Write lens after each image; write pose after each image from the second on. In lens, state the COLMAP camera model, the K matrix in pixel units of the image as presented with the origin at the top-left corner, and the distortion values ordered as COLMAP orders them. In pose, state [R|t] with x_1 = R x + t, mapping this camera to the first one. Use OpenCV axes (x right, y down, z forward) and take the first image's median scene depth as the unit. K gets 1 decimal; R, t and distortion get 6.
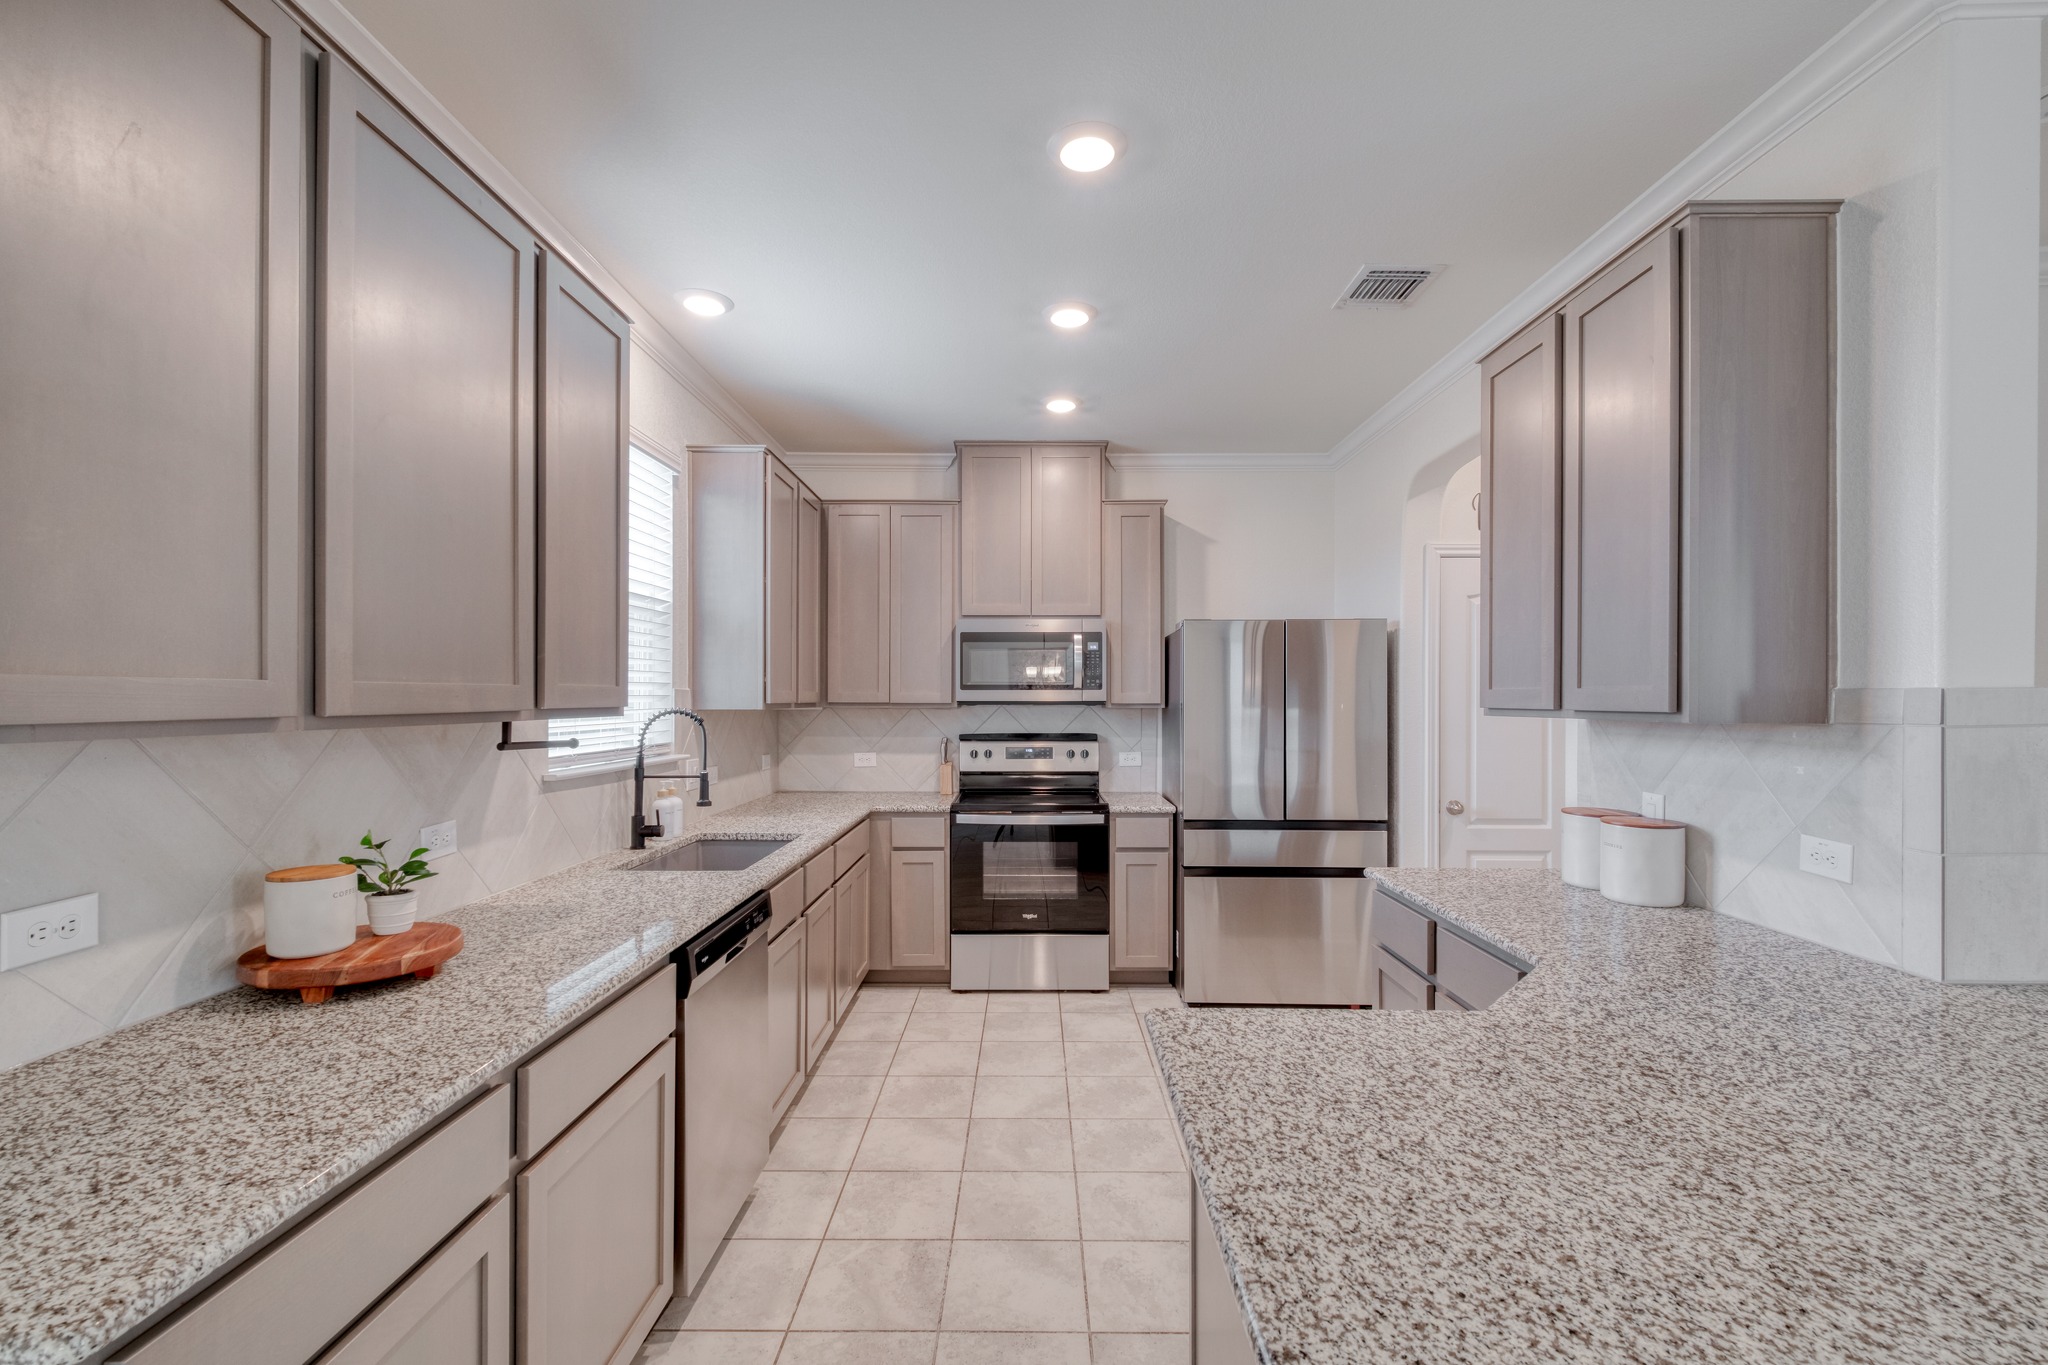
lens RADIAL K [[889.1, 0, 1024.5], [0, 889.1, 697.0], [0, 0, 1]] dist [-0.002632, -0.001025]
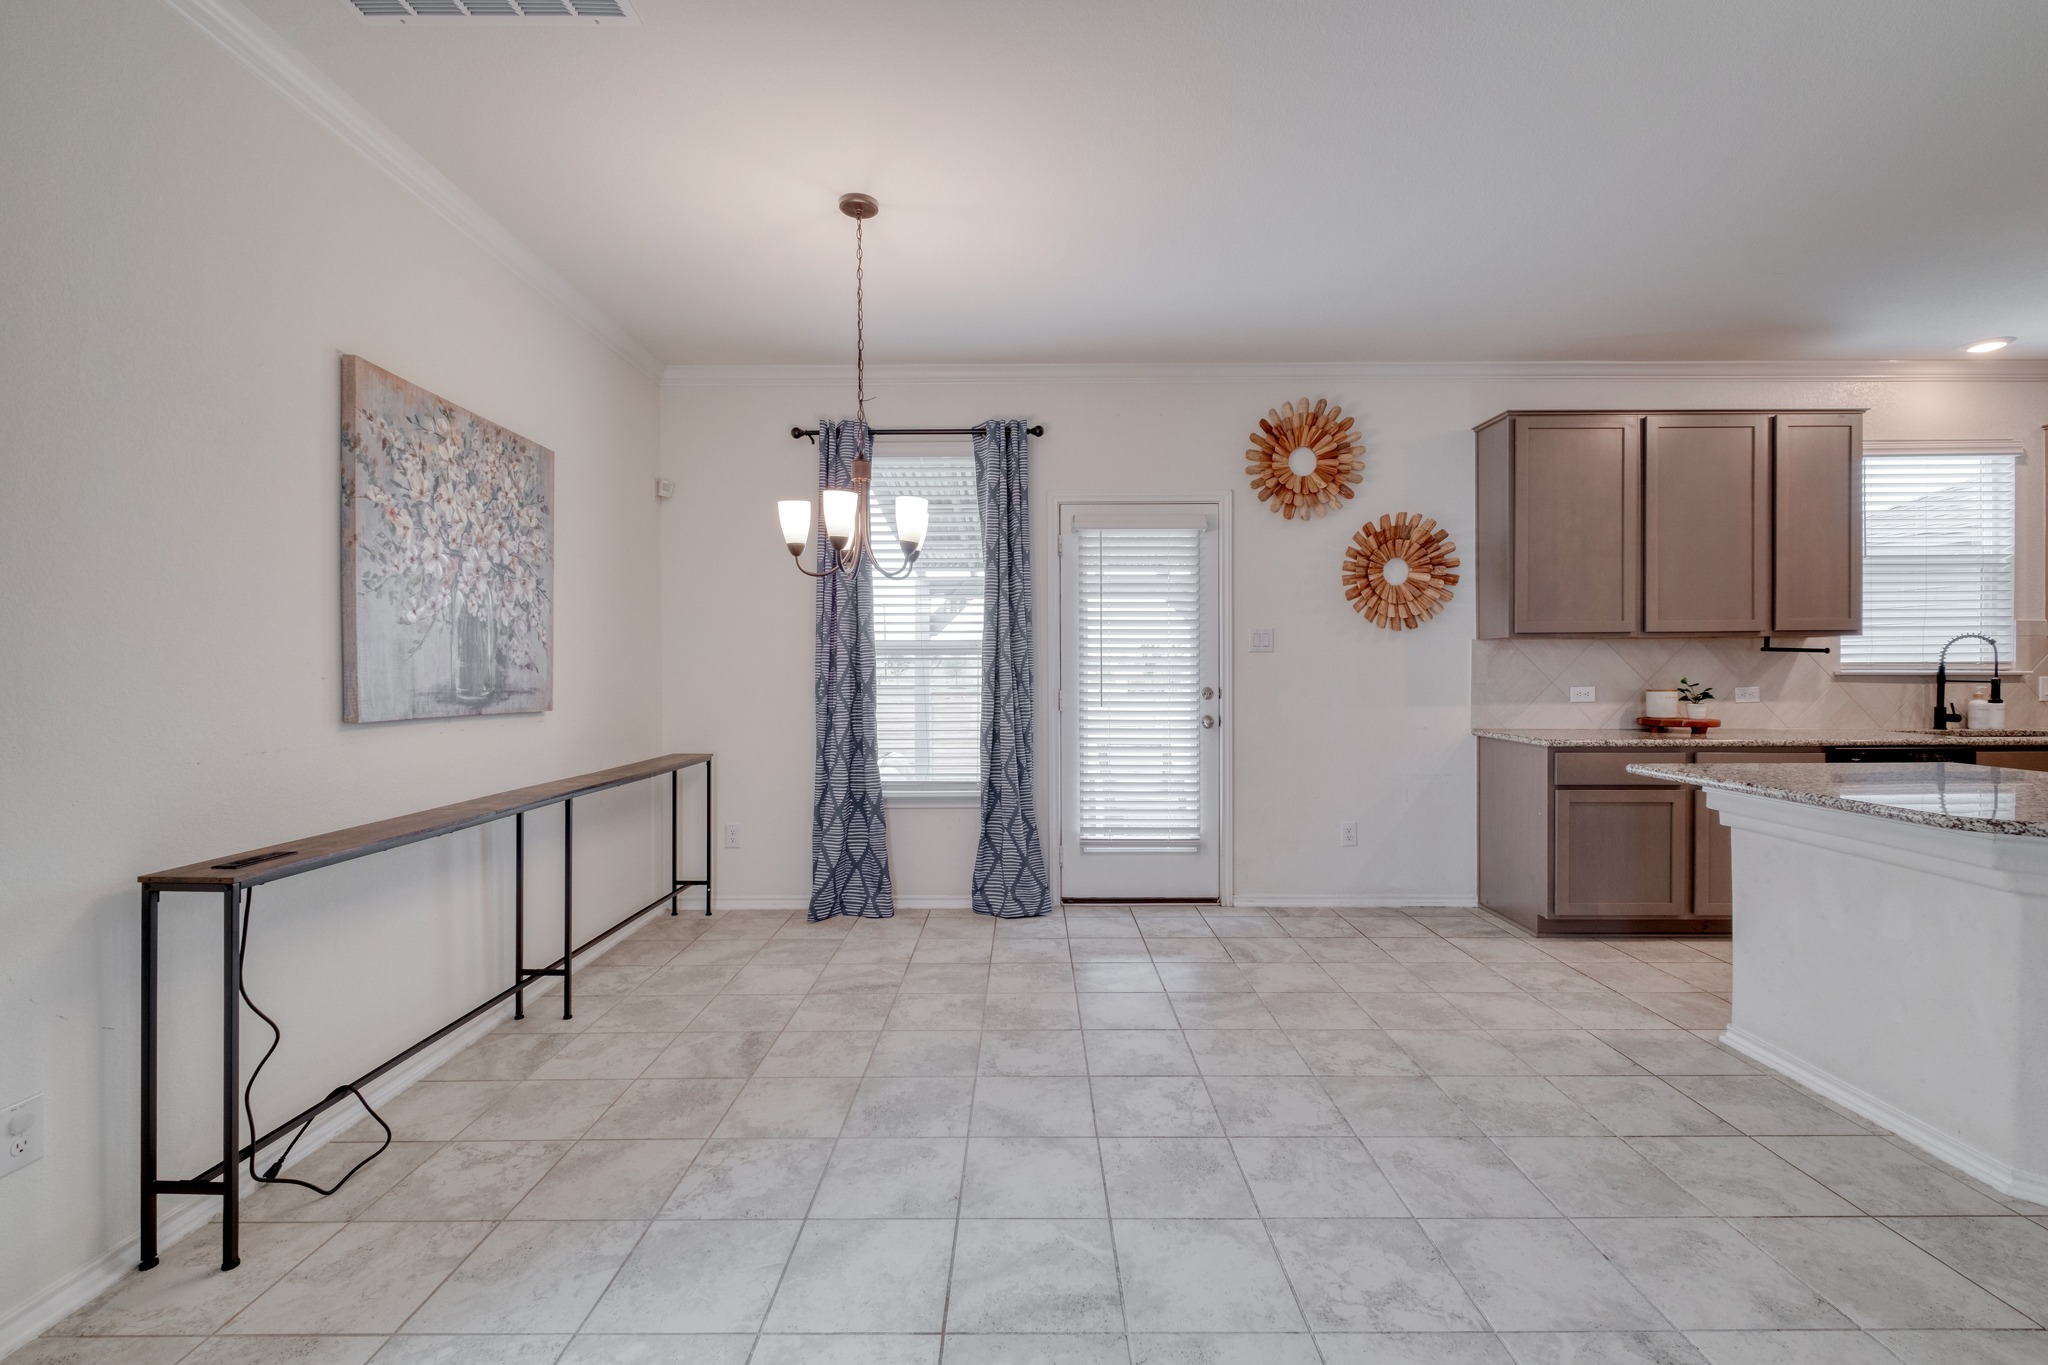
lens RADIAL K [[889.1, 0, 1016.0], [0, 889.1, 684.8], [0, 0, 1]] dist [-0.002632, -0.001025]
pose [[0.000218, 0.006405, -0.999979, 1.054244], [0.006441, 0.999959, 0.006406, 0.078244], [0.999979, -0.006442, 0.000177, -0.550382]]
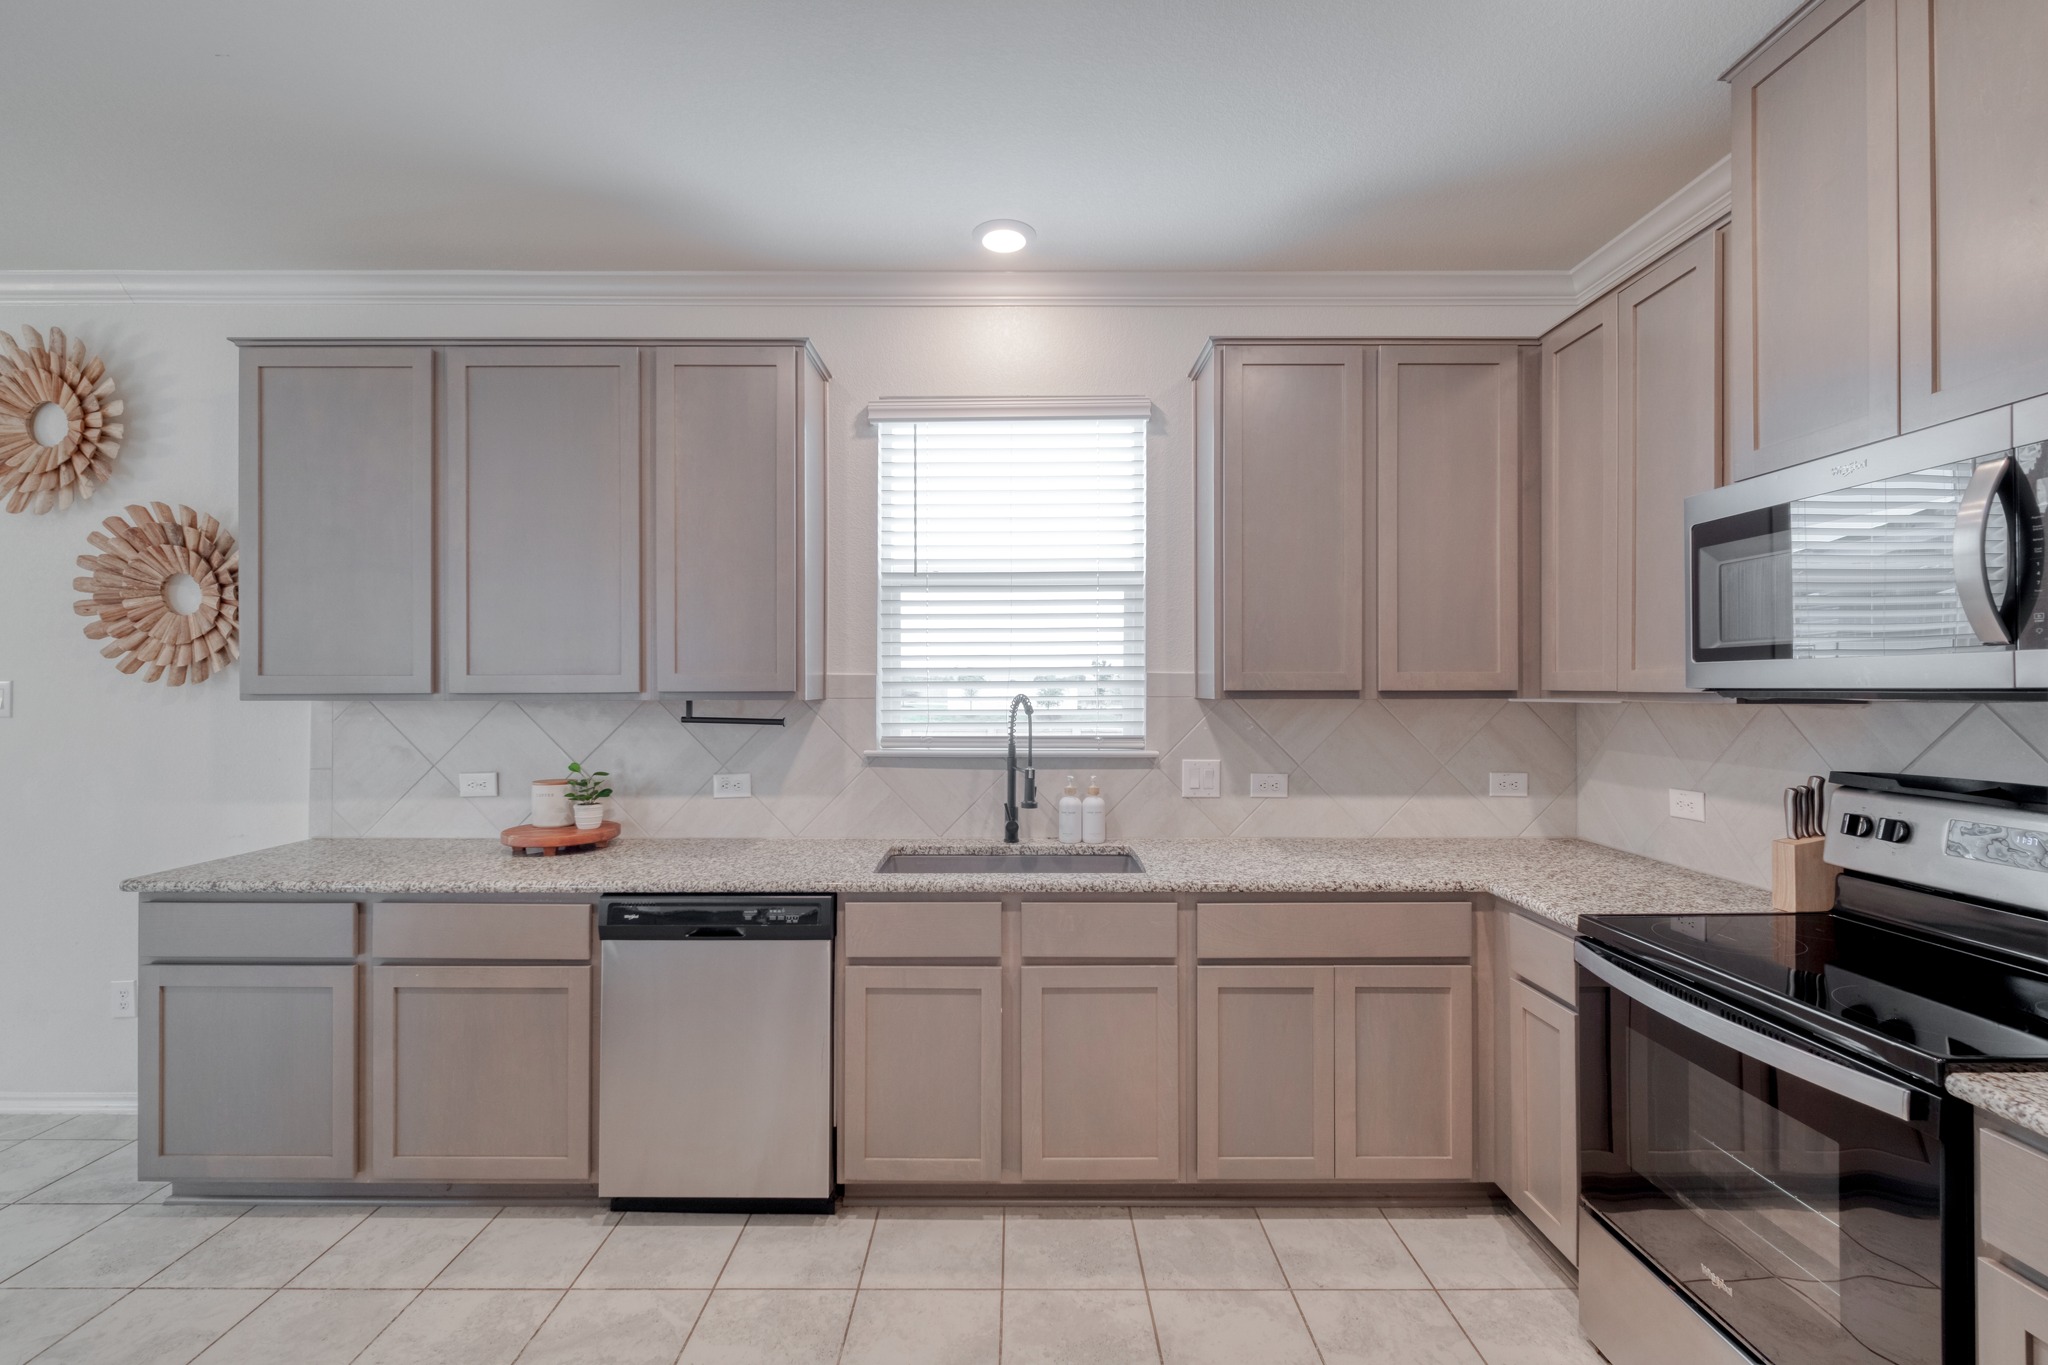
lens RADIAL K [[889.1, 0, 1023.3], [0, 889.1, 674.2], [0, 0, 1]] dist [-0.002632, -0.001025]
pose [[0.010683, -0.011827, -0.999873, 0.525907], [0.003136, 0.999926, -0.011794, 0.001919], [0.999938, -0.003009, 0.010719, 1.011990]]
